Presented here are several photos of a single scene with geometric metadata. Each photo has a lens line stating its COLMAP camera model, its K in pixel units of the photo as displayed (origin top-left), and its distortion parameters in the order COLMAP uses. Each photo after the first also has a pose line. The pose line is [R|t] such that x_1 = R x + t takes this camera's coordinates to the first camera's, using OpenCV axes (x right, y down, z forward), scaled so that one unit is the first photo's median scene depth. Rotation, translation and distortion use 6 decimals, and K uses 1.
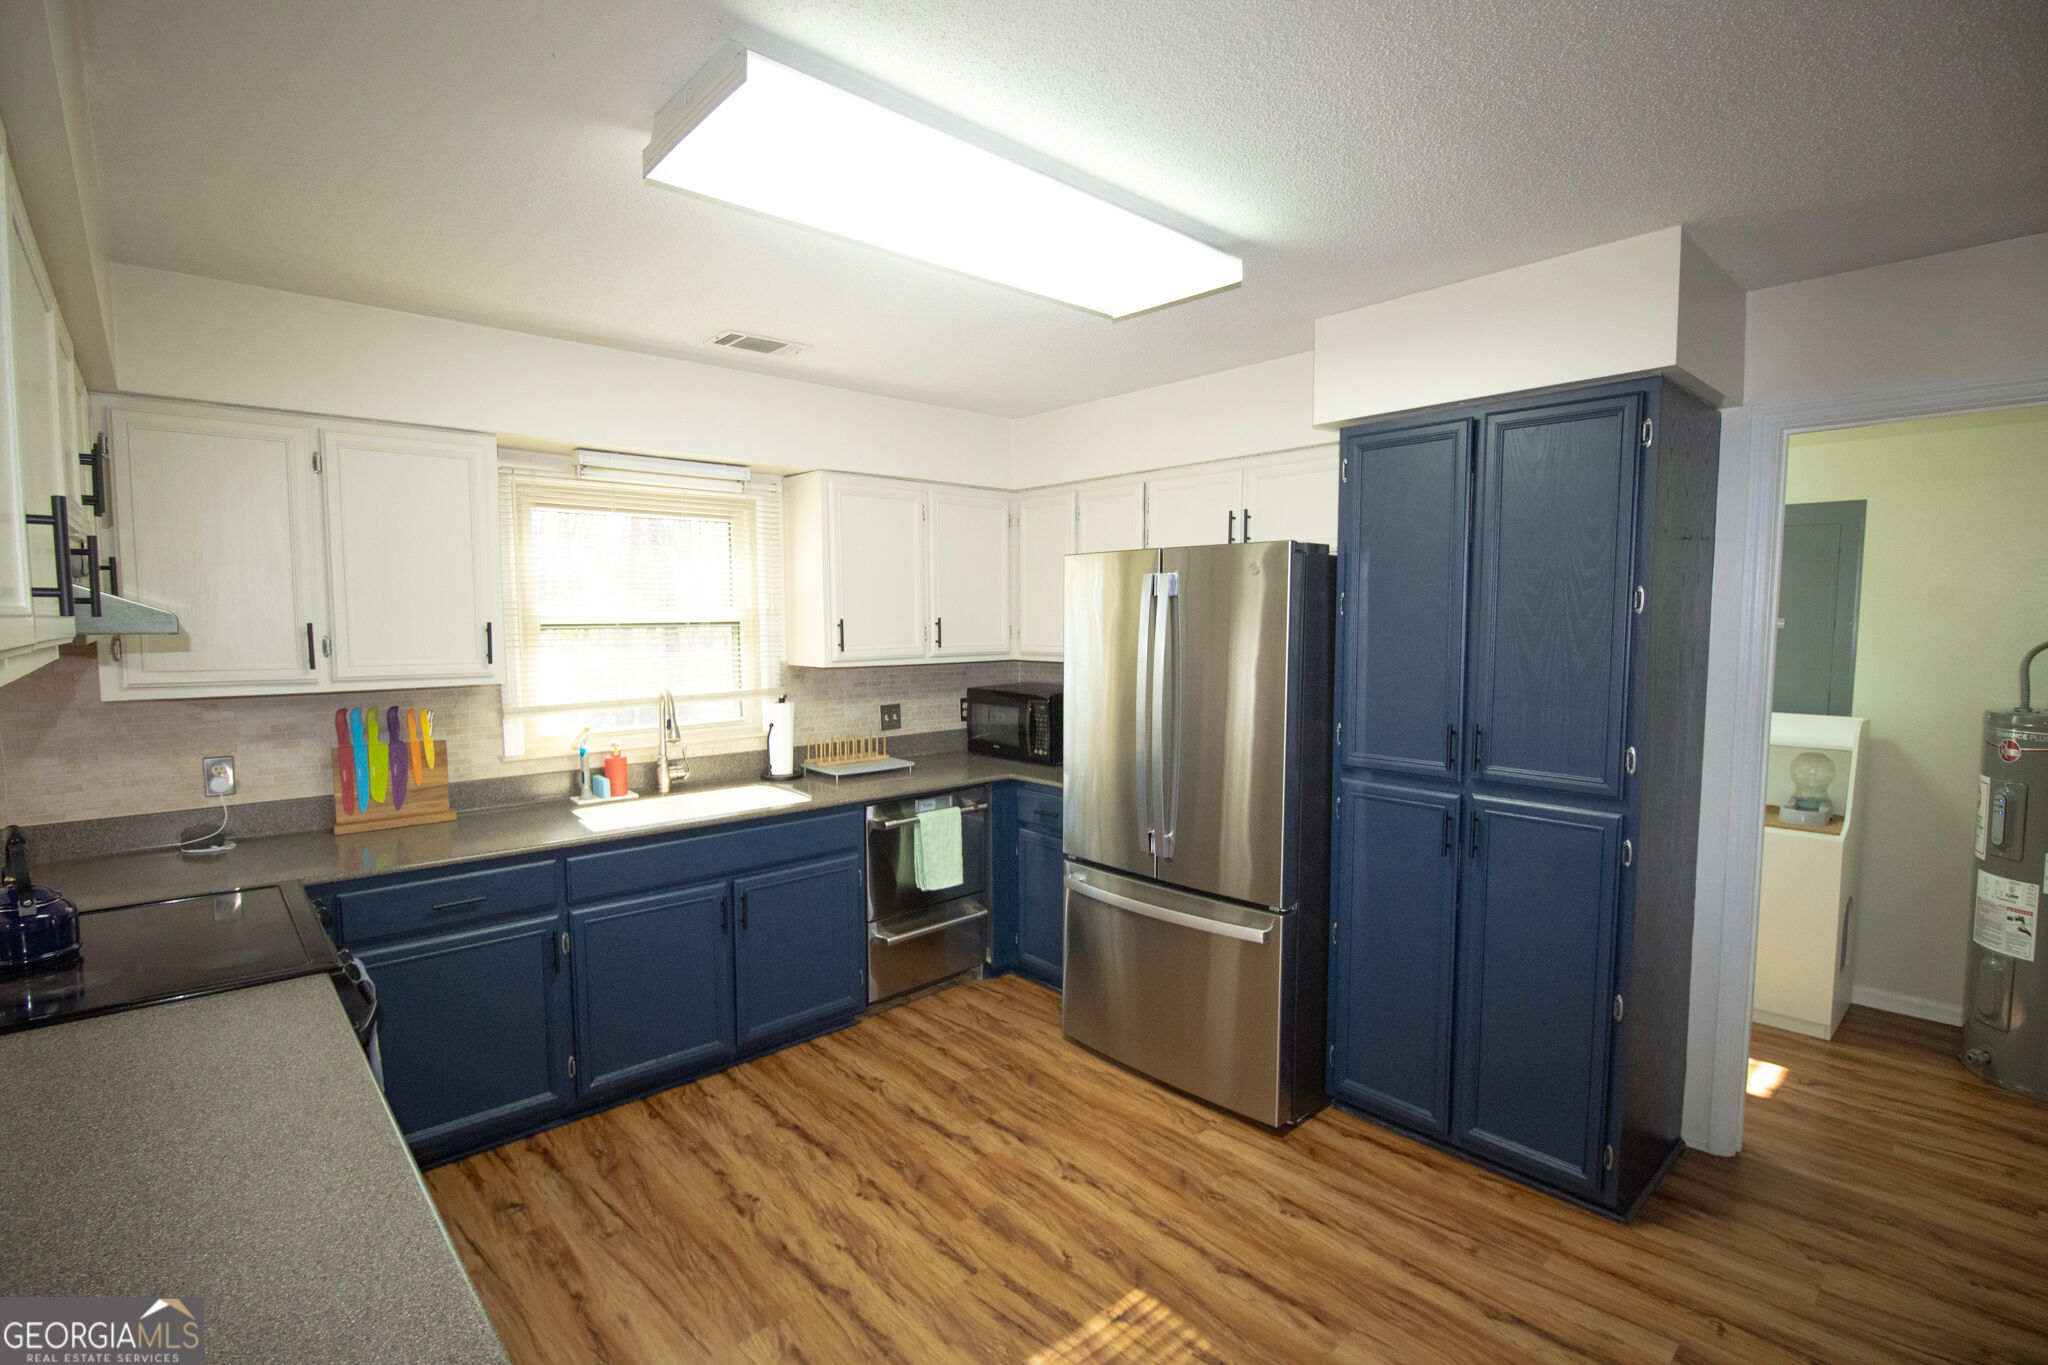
lens RADIAL K [[952.6, 0, 1031.9], [0, 952.6, 691.1], [0, 0, 1]] dist [0.007499, -0.015677]
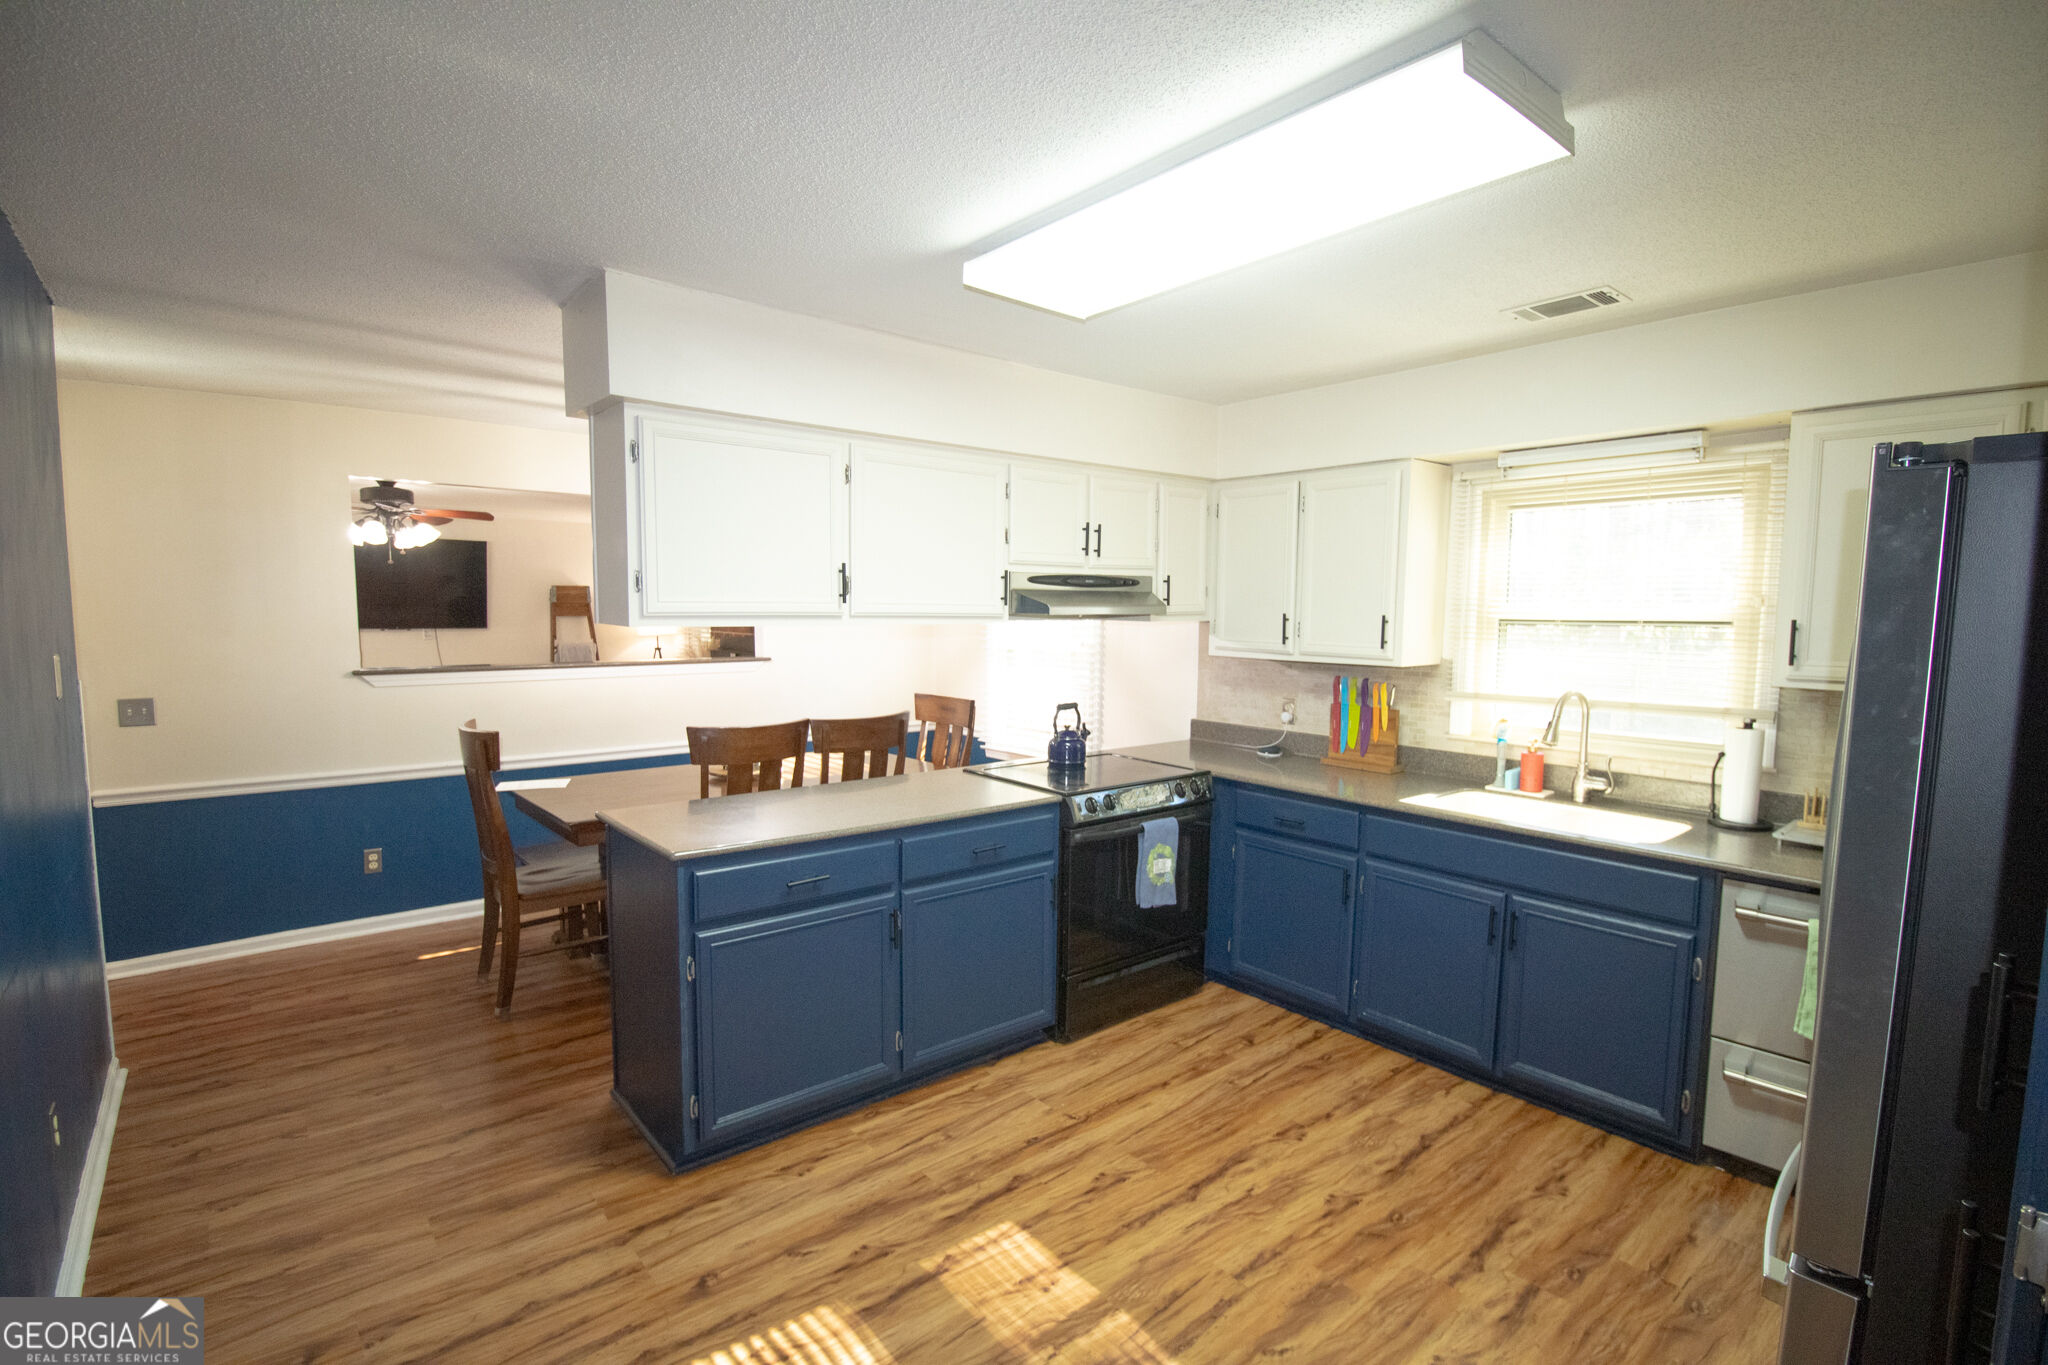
lens RADIAL K [[952.6, 0, 1031.9], [0, 952.6, 691.1], [0, 0, 1]] dist [0.007499, -0.015677]
pose [[-0.042929, 0.089019, -0.995104, 0.635889], [-0.091068, 0.991527, 0.092628, -0.044405], [0.994919, 0.094599, -0.034458, 0.559422]]
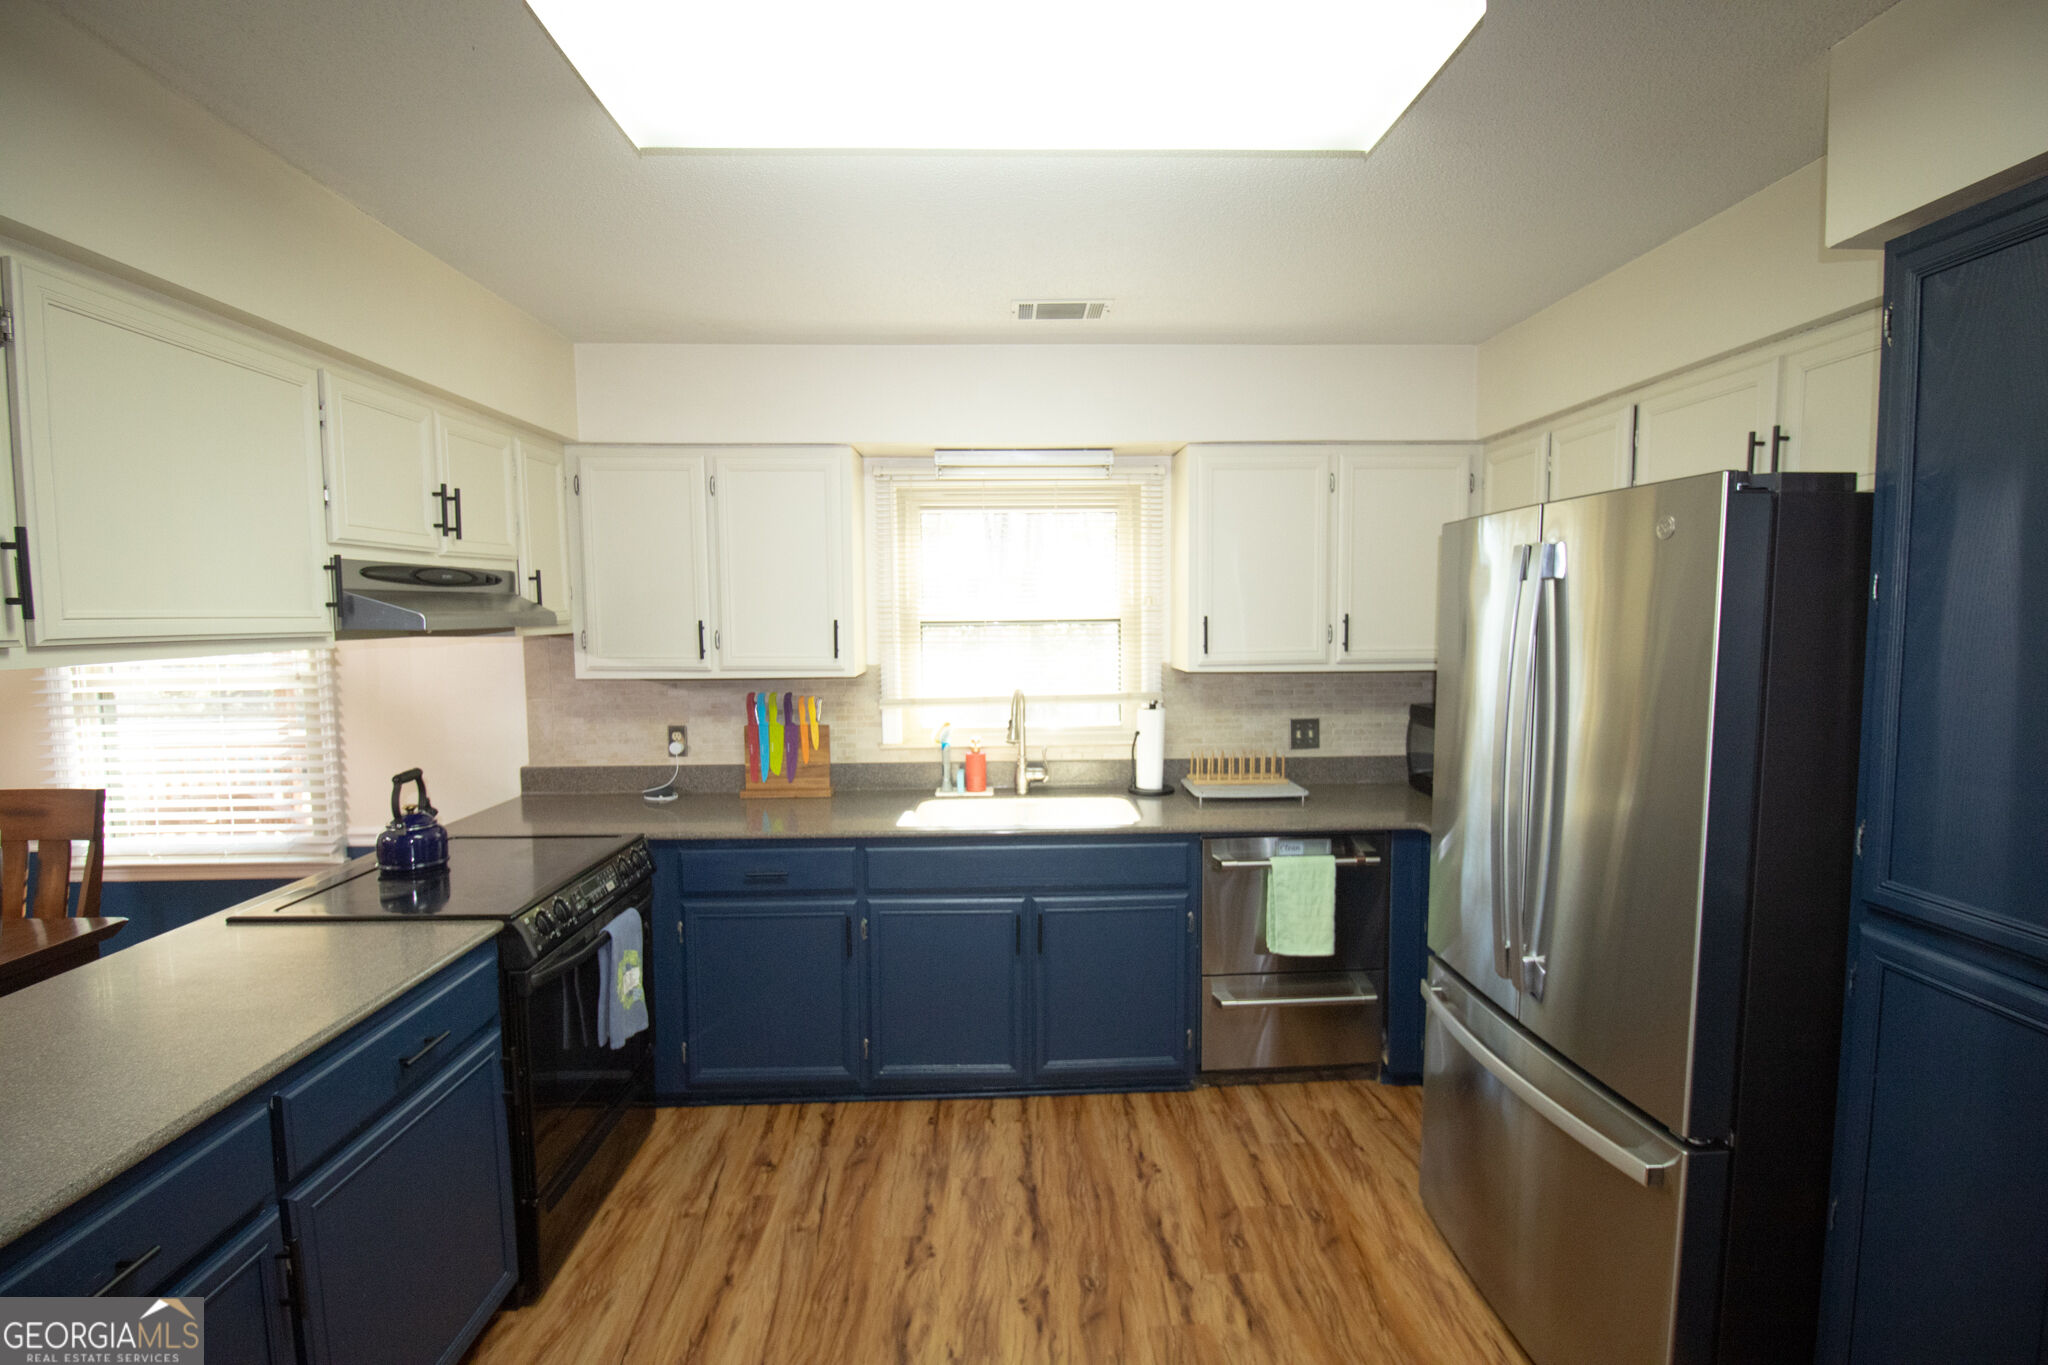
lens RADIAL K [[952.6, 0, 1031.9], [0, 952.6, 691.1], [0, 0, 1]] dist [0.007499, -0.015677]
pose [[0.763783, 0.049096, -0.643603, 0.281691], [-0.046154, 0.998705, 0.021413, -0.023130], [0.643820, 0.013350, 0.765060, 0.294128]]
